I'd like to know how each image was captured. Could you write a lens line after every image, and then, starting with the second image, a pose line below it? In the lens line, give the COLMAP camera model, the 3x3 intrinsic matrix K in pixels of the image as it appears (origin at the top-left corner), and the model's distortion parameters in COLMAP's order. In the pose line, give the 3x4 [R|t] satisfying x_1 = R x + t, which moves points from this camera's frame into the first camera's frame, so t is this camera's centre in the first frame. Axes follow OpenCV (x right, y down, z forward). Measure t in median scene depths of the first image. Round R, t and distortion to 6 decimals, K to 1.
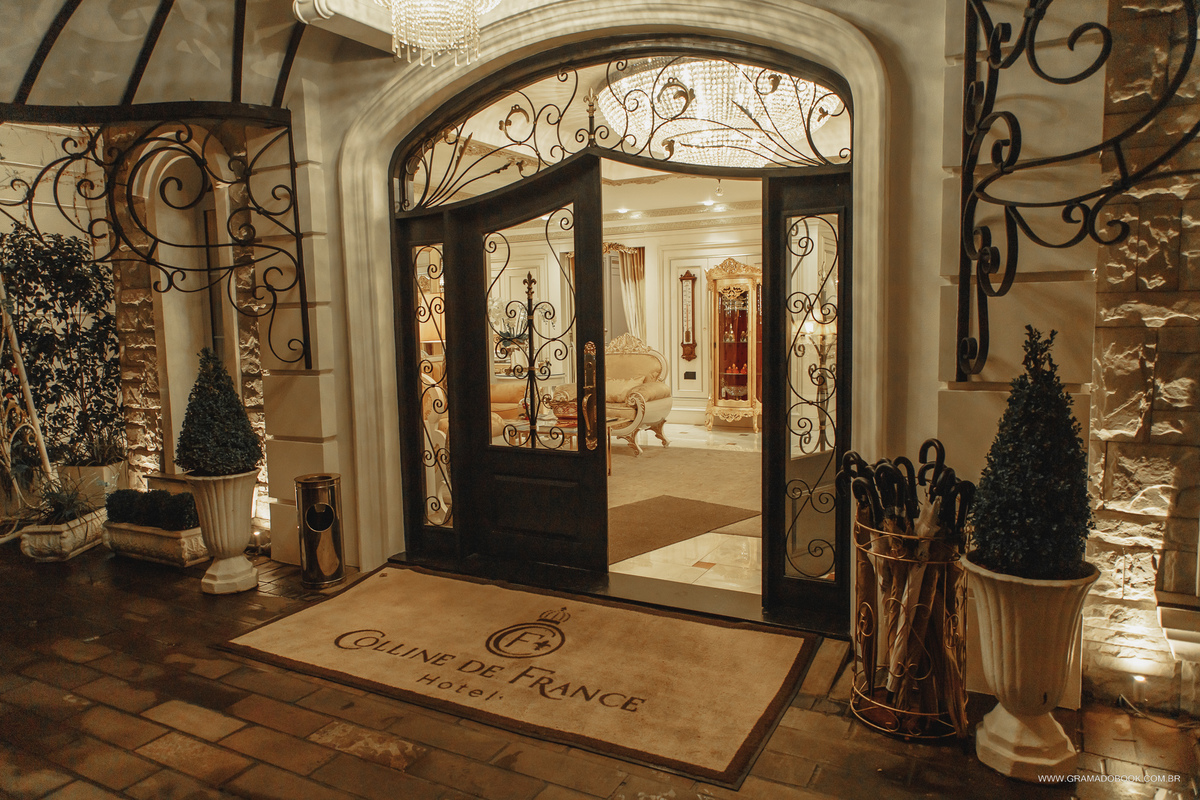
lens RADIAL K [[814.2, 0, 602.2], [0, 814.2, 401.0], [0, 0, 1]] dist [0.002273, -0.000515]
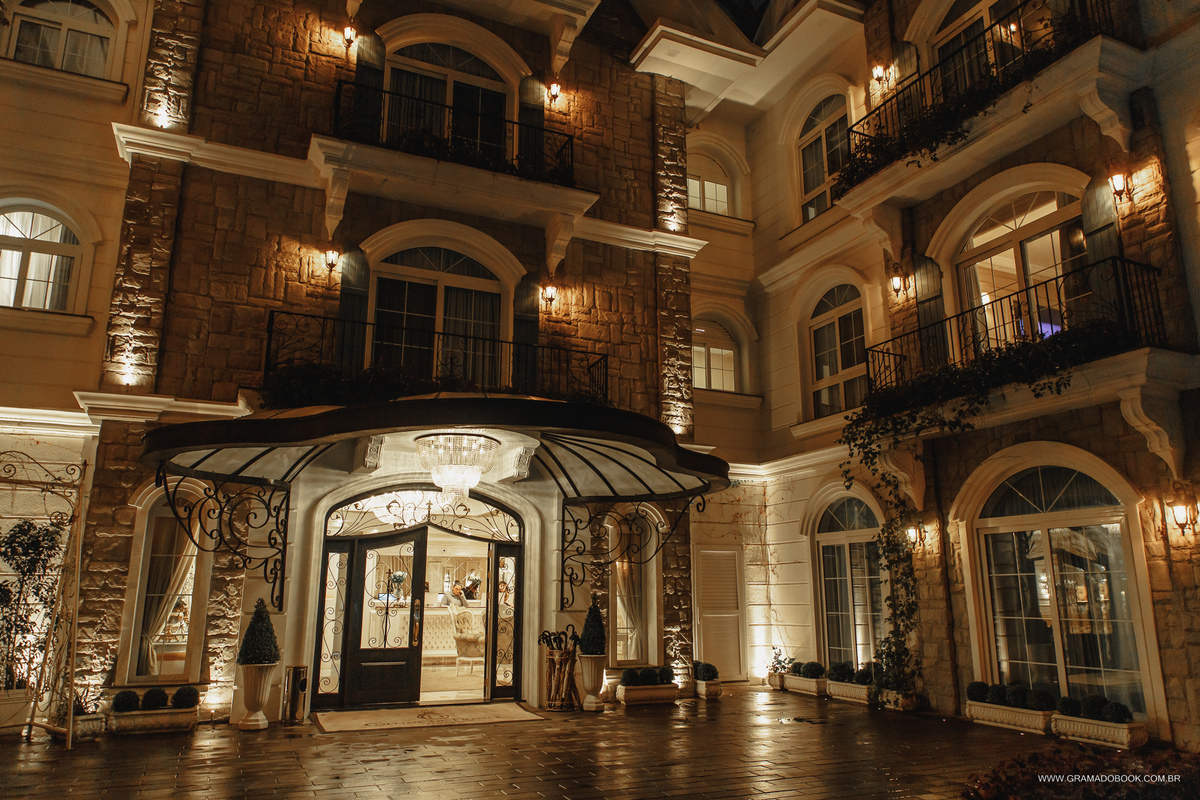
lens RADIAL K [[814.2, 0, 582.3], [0, 814.2, 403.1], [0, 0, 1]] dist [0.002273, -0.000515]
pose [[0.603211, 0.207656, 0.770075, -1.787567], [0.066771, 0.948975, -0.308201, 0.161020], [-0.794782, 0.237329, 0.558566, -0.930014]]
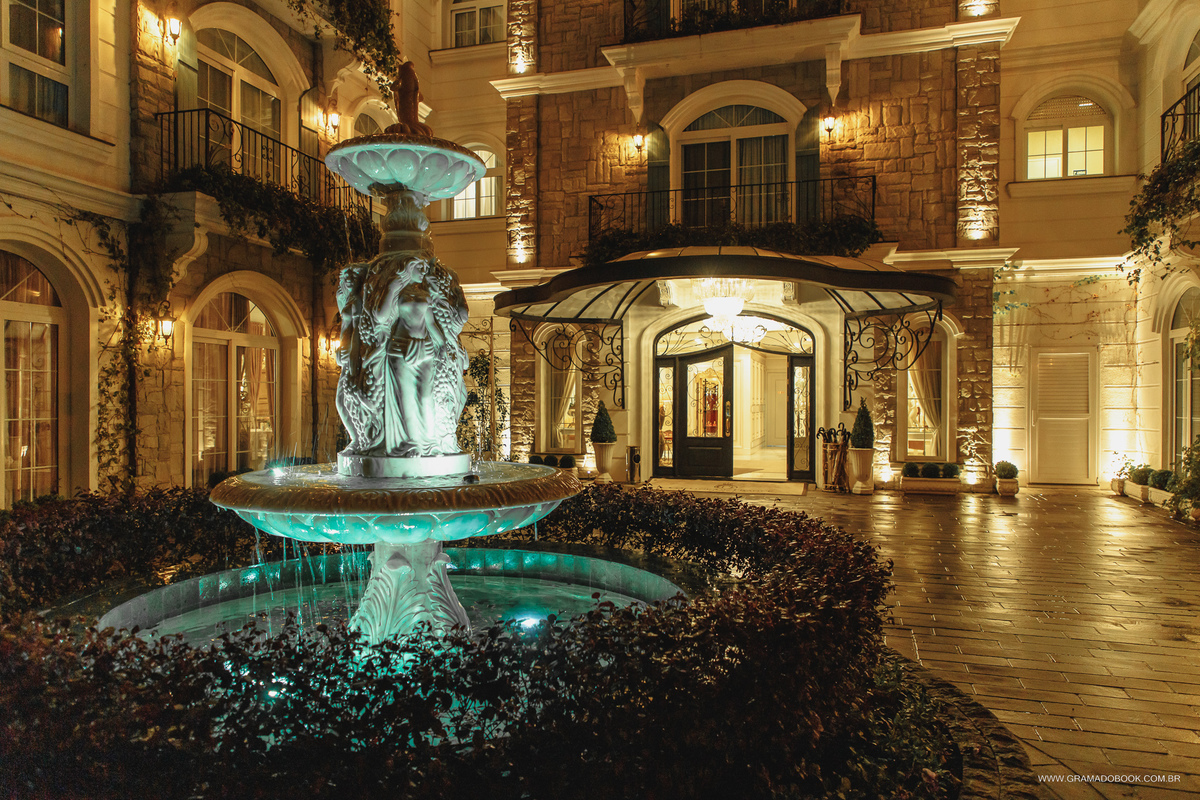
lens RADIAL K [[814.2, 0, 602.2], [0, 814.2, 399.9], [0, 0, 1]] dist [0.002273, -0.000515]
pose [[0.976730, 0.026238, 0.212862, -1.198582], [-0.003673, 0.994389, -0.105718, 0.264418], [-0.214441, 0.102476, 0.971346, -2.008856]]
